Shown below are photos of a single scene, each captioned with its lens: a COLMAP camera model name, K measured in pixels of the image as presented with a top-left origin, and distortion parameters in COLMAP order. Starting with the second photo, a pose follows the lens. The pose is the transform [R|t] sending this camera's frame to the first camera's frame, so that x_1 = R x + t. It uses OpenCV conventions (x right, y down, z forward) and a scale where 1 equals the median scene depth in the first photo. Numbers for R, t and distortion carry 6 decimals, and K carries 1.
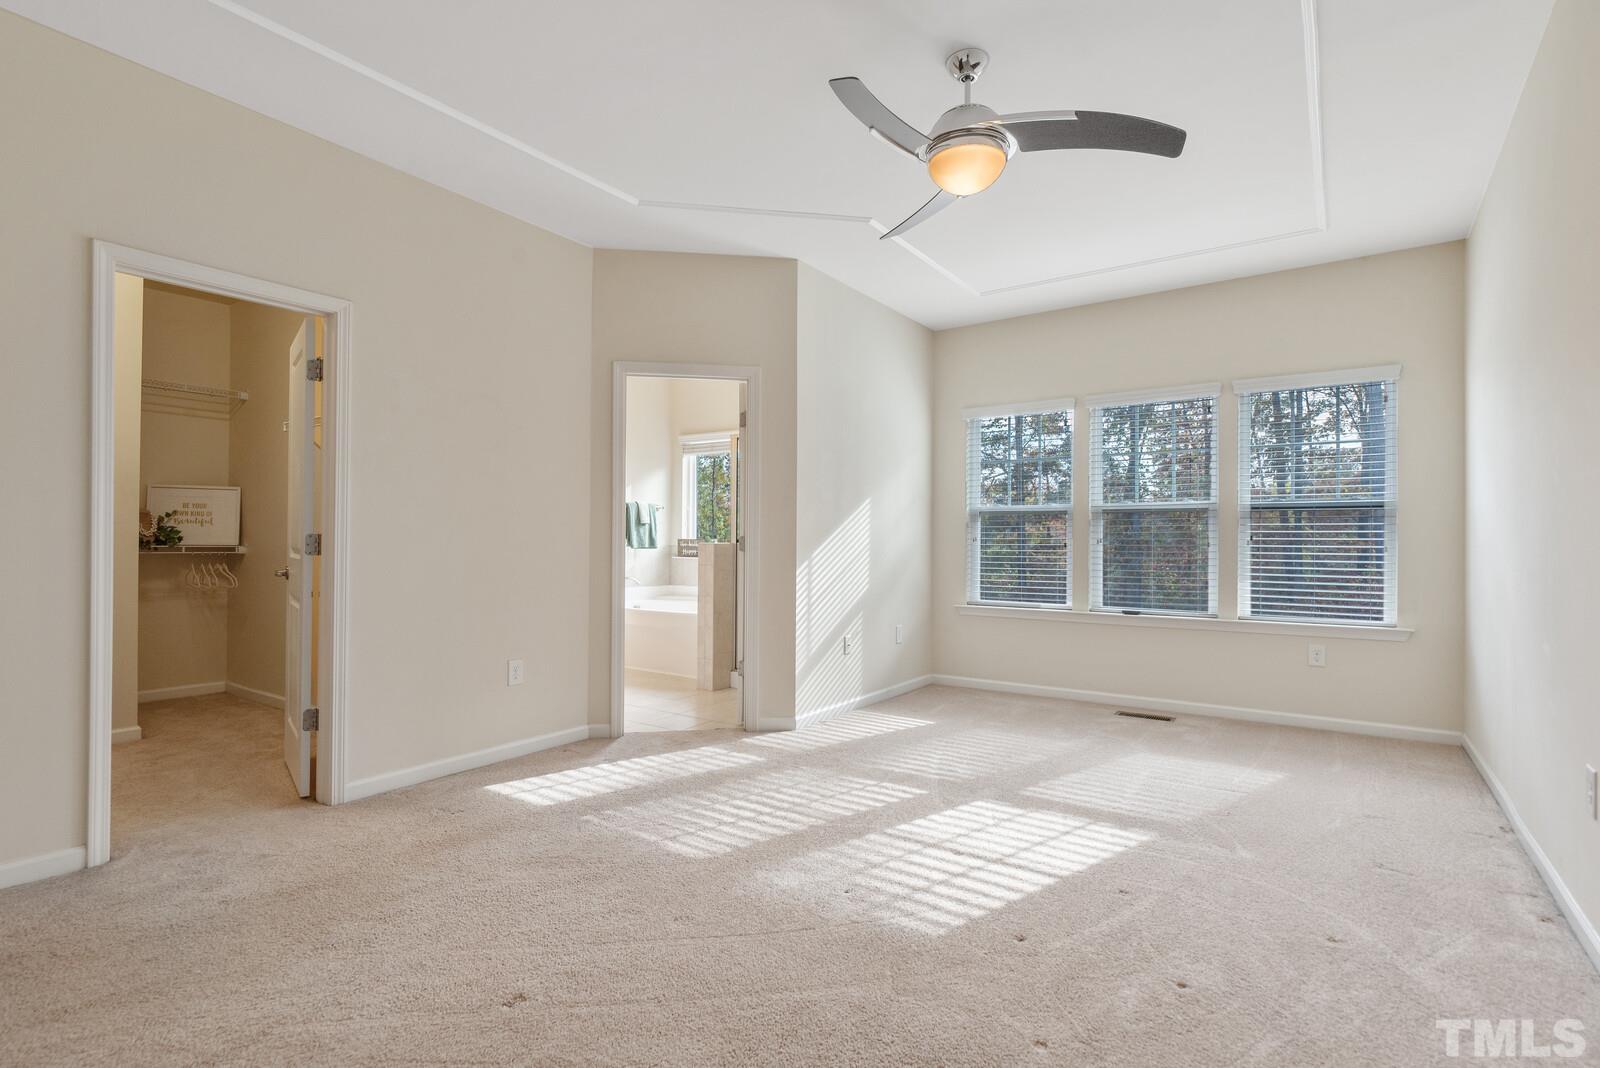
lens RADIAL K [[776.3, 0, 781.7], [0, 776.3, 533.2], [0, 0, 1]] dist [-0.001686, -0.000111]
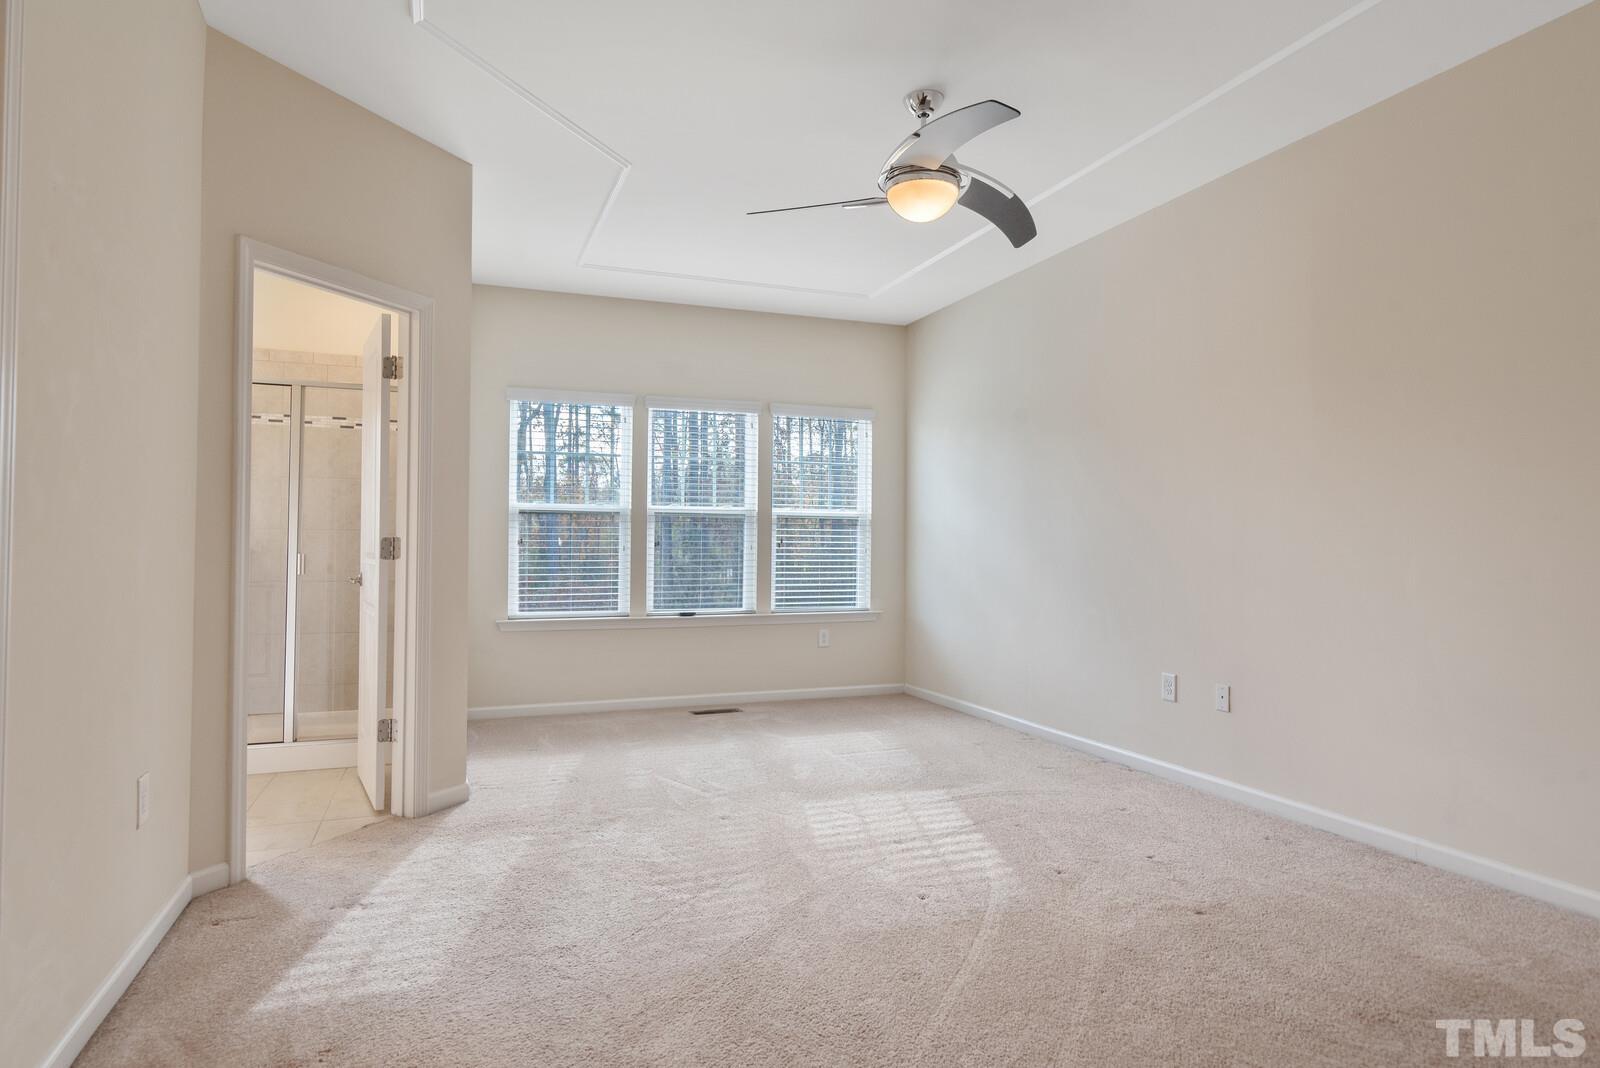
lens RADIAL K [[888.4, 0, 800.0], [0, 888.4, 534.0], [0, 0, 1]] dist [0.000182, 0.000121]
pose [[0.553155, 0.009314, 0.833026, -0.538369], [-0.010832, 0.999933, -0.003987, 0.000303], [-0.833008, -0.006818, 0.553219, 0.281918]]
